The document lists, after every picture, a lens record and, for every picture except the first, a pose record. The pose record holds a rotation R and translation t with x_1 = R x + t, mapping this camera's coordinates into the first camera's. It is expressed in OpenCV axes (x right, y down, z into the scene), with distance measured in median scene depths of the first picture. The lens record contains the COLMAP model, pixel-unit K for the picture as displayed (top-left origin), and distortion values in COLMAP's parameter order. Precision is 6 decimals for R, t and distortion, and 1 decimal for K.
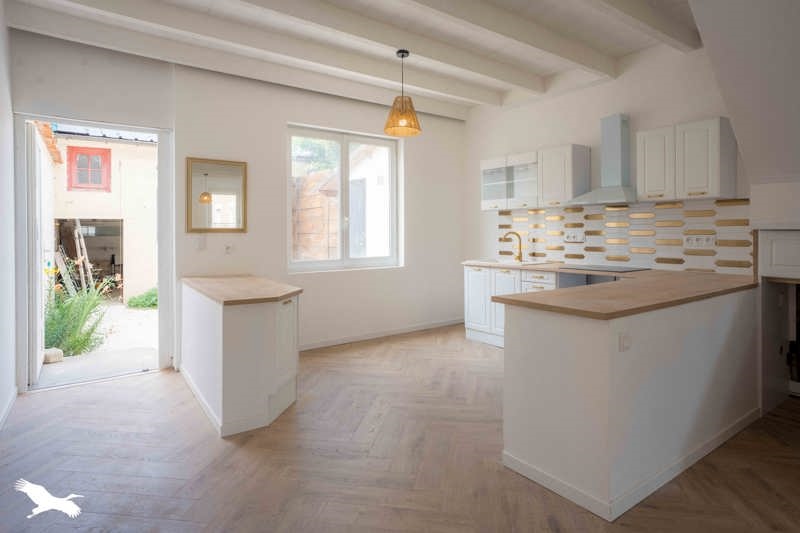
lens RADIAL K [[433.5, 0, 403.1], [0, 433.5, 239.2], [0, 0, 1]] dist [0.034777, 0.001031]
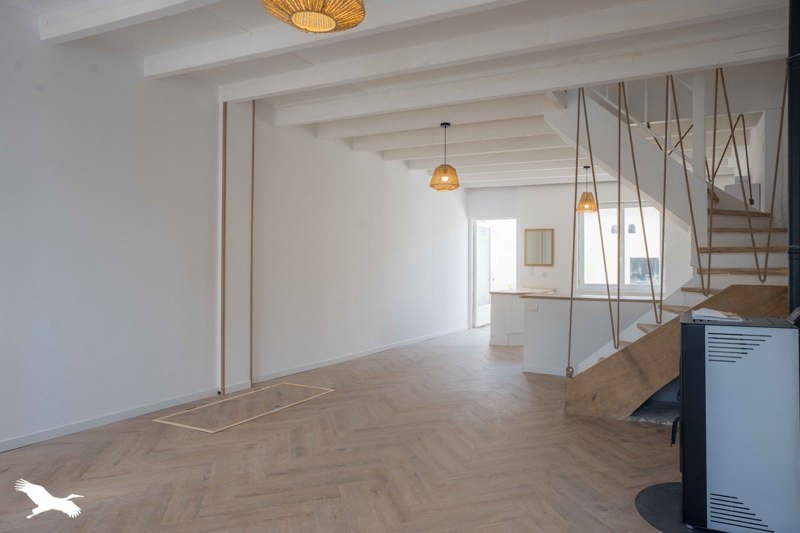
lens RADIAL K [[530.0, 0, 400.0], [0, 530.0, 266.5], [0, 0, 1]] dist [-0.001986, -0.000713]
pose [[0.455836, 0.011975, -0.889983, 1.098187], [-0.019666, 0.999801, 0.003380, -0.007388], [0.889847, 0.015962, 0.455981, -0.495956]]
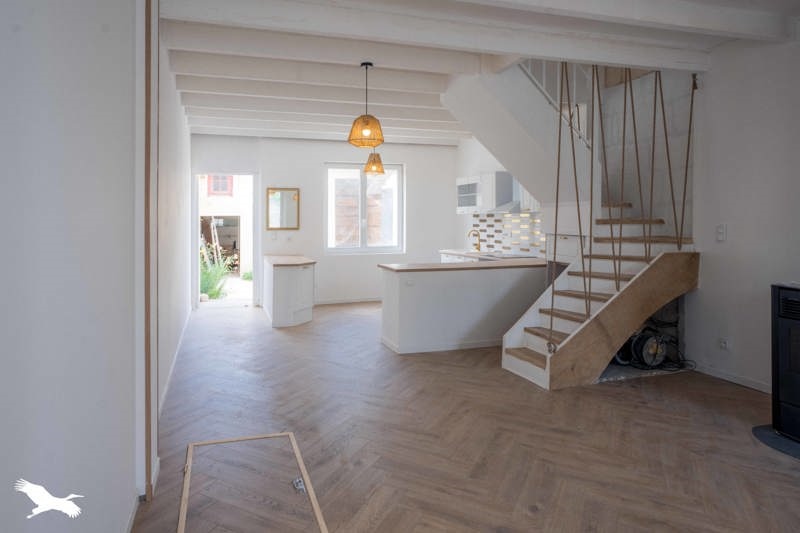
lens RADIAL K [[562.3, 0, 400.2], [0, 562.3, 222.3], [0, 0, 1]] dist [-0.000142, 0.002761]
pose [[0.954350, 0.005239, -0.298645, 0.534854], [-0.006442, 0.999975, -0.003042, -0.032601], [0.298622, 0.004827, 0.954359, -0.772018]]
